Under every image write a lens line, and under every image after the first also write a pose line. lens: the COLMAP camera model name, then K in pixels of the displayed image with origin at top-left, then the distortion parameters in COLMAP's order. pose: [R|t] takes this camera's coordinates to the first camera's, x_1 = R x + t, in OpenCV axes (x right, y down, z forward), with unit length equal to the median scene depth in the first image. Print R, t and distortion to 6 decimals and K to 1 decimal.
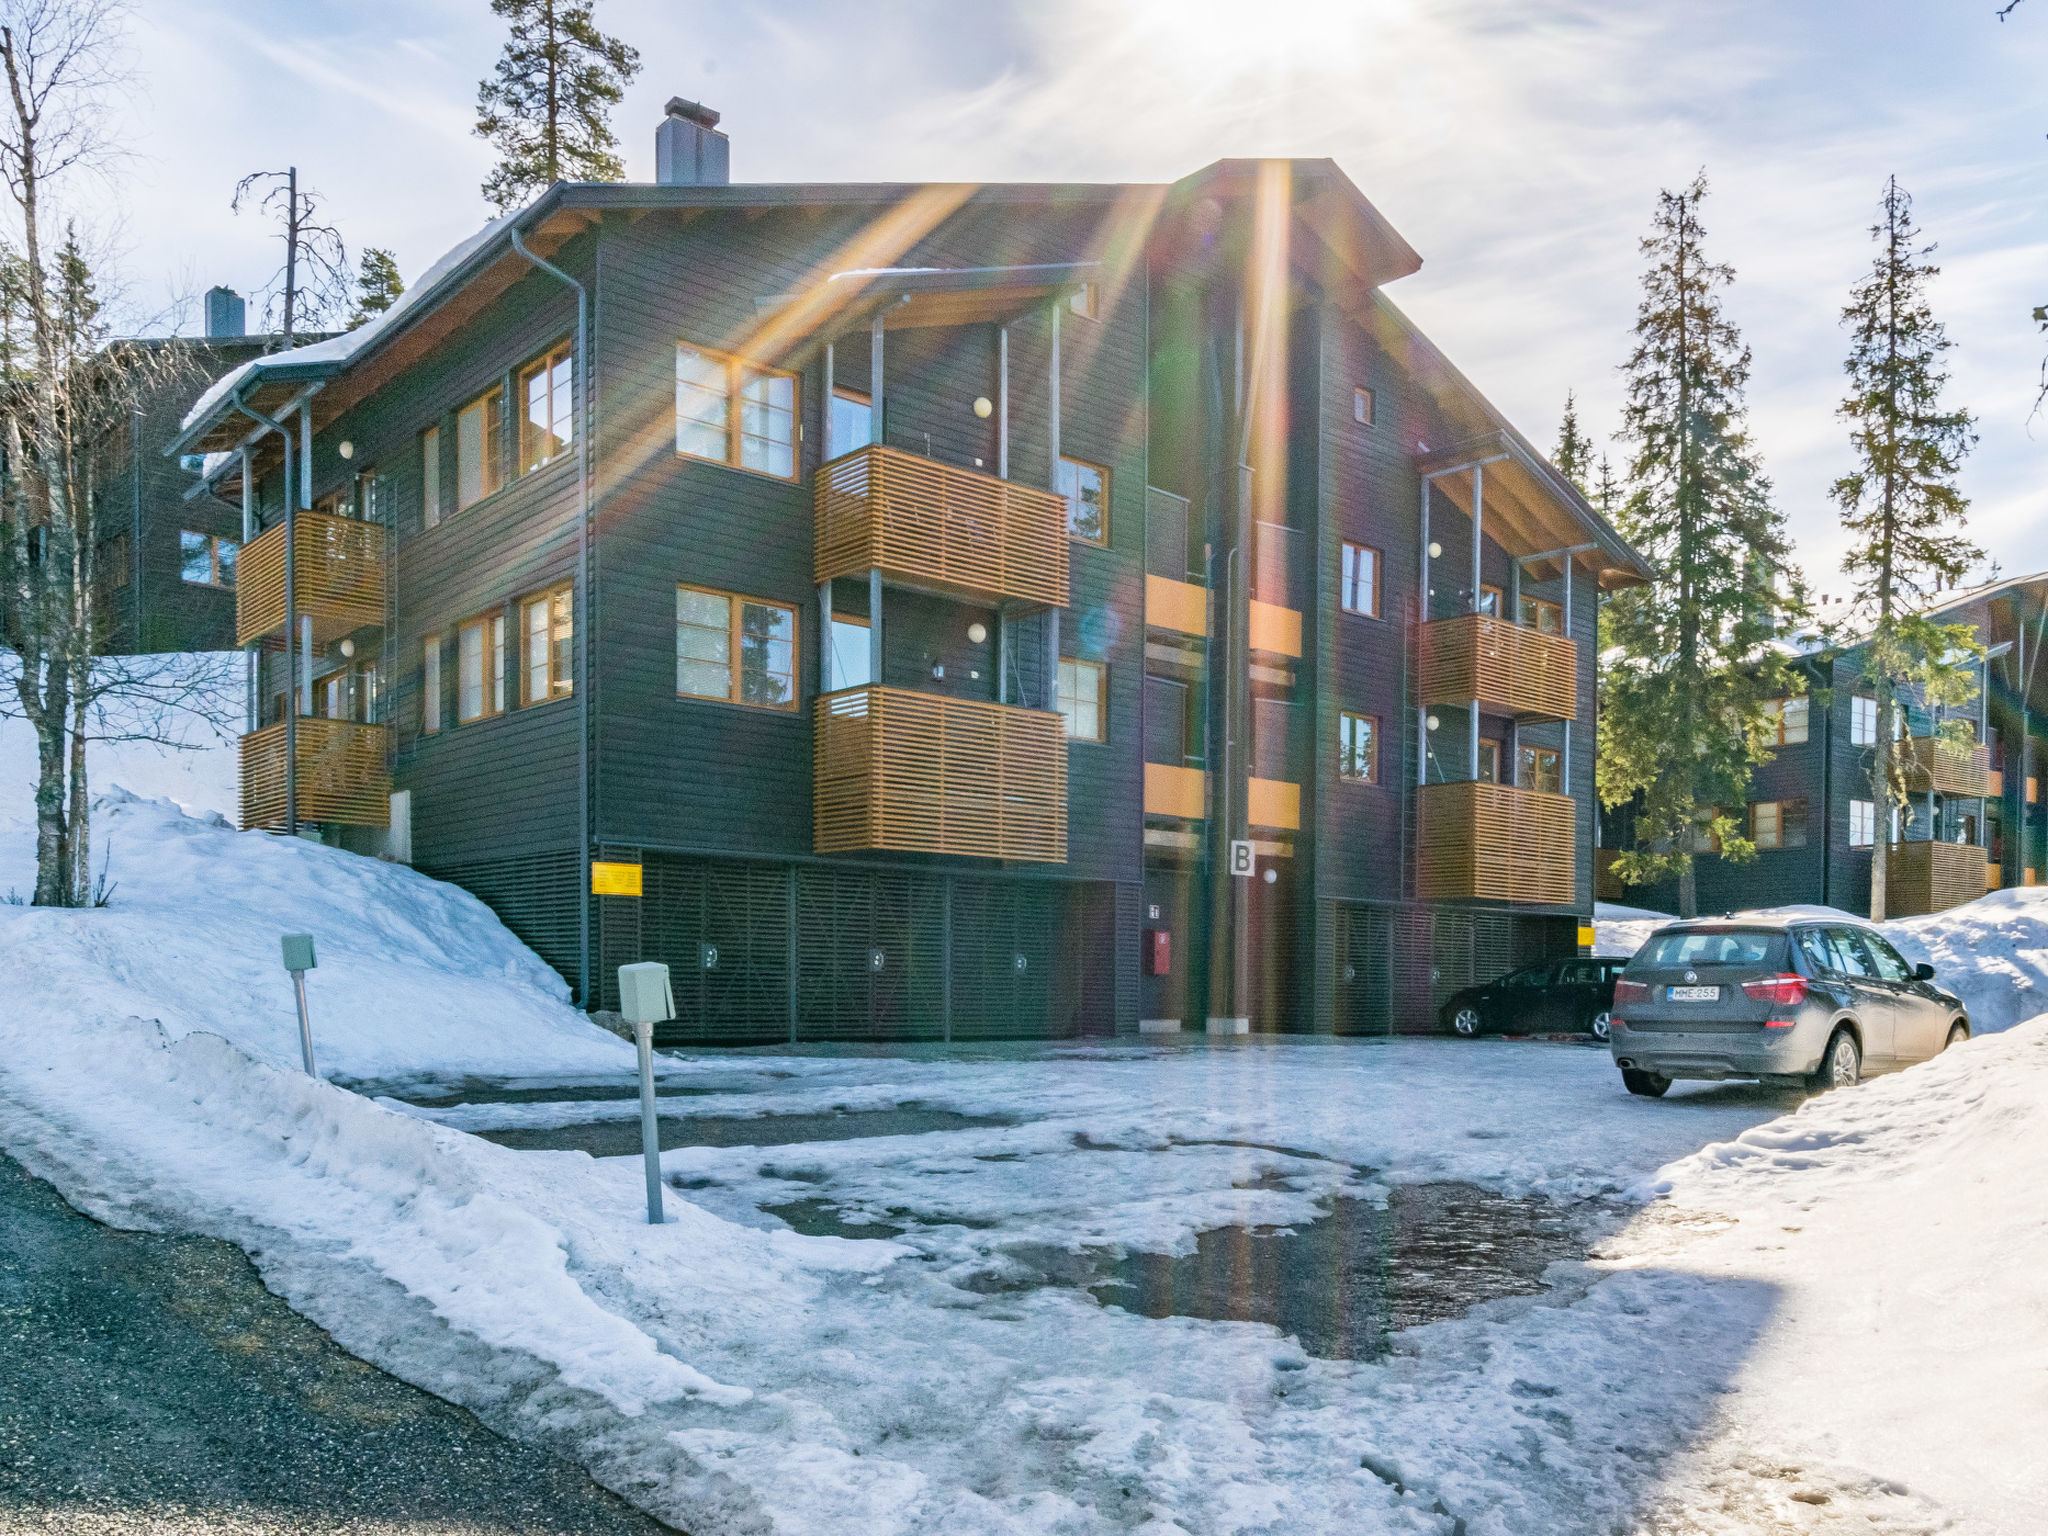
lens RADIAL K [[1843.9, 0, 1024.0], [0, 1843.9, 768.0], [0, 0, 1]] dist [-0.007252, -0.001045]
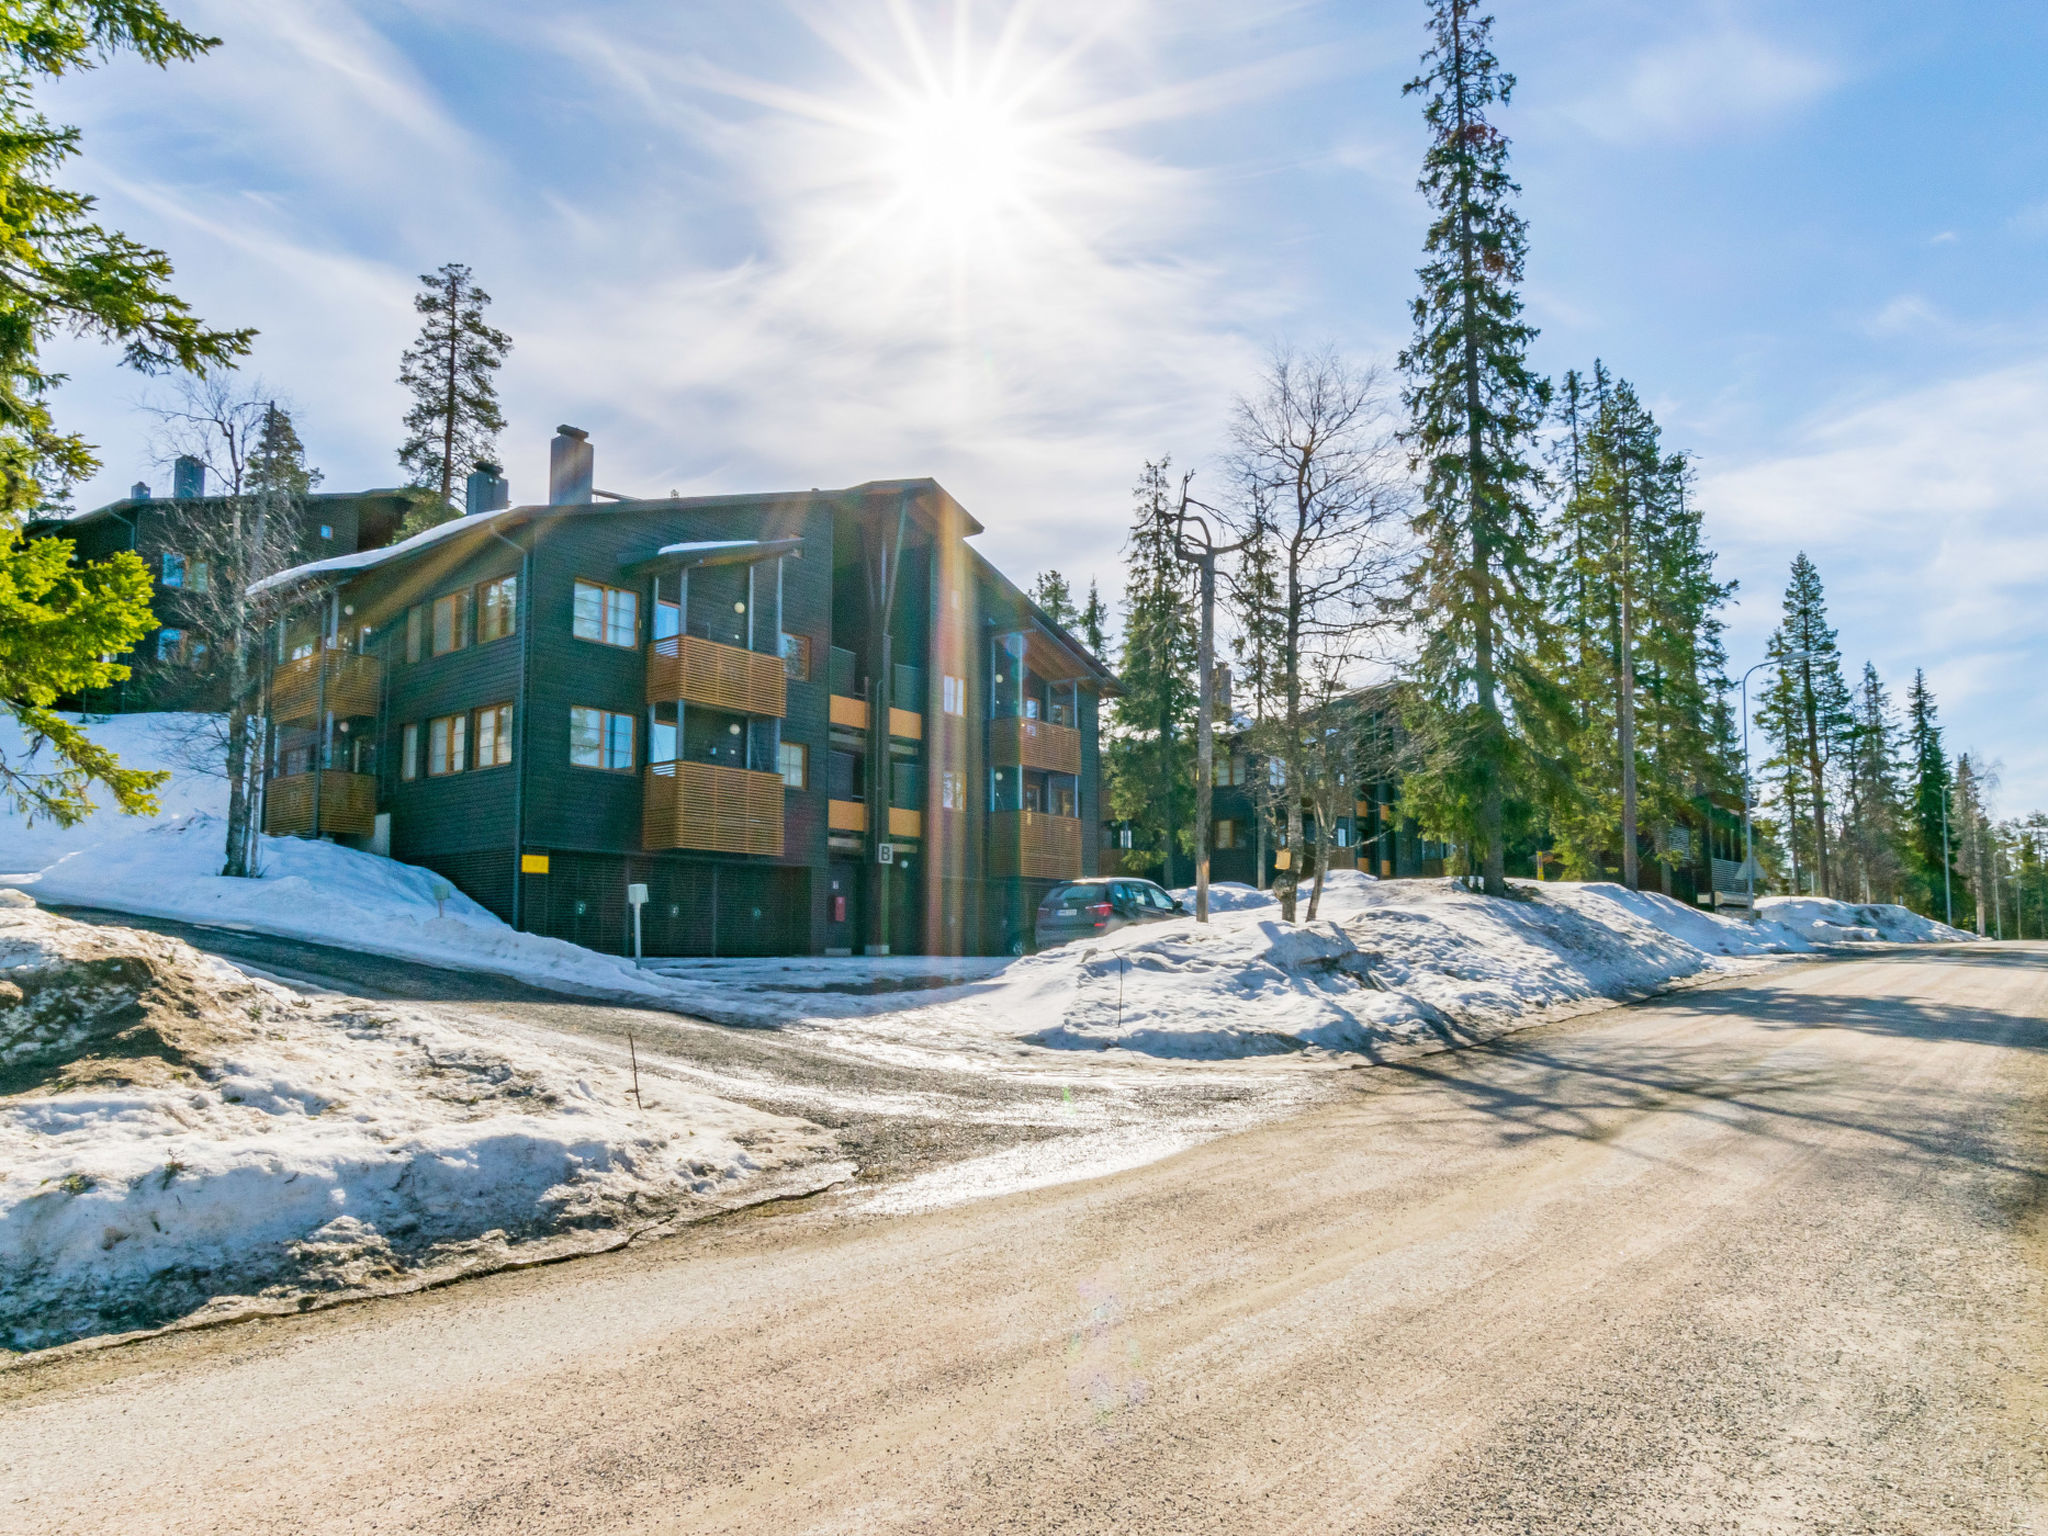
lens RADIAL K [[1463.5, 0, 1024.0], [0, 1463.5, 768.0], [0, 0, 1]] dist [0.033723, -0.002542]
pose [[0.983823, 0.010601, 0.178830, -0.002336], [-0.008277, 0.999871, -0.013737, -0.014742], [-0.178953, 0.012035, 0.983784, -0.400574]]
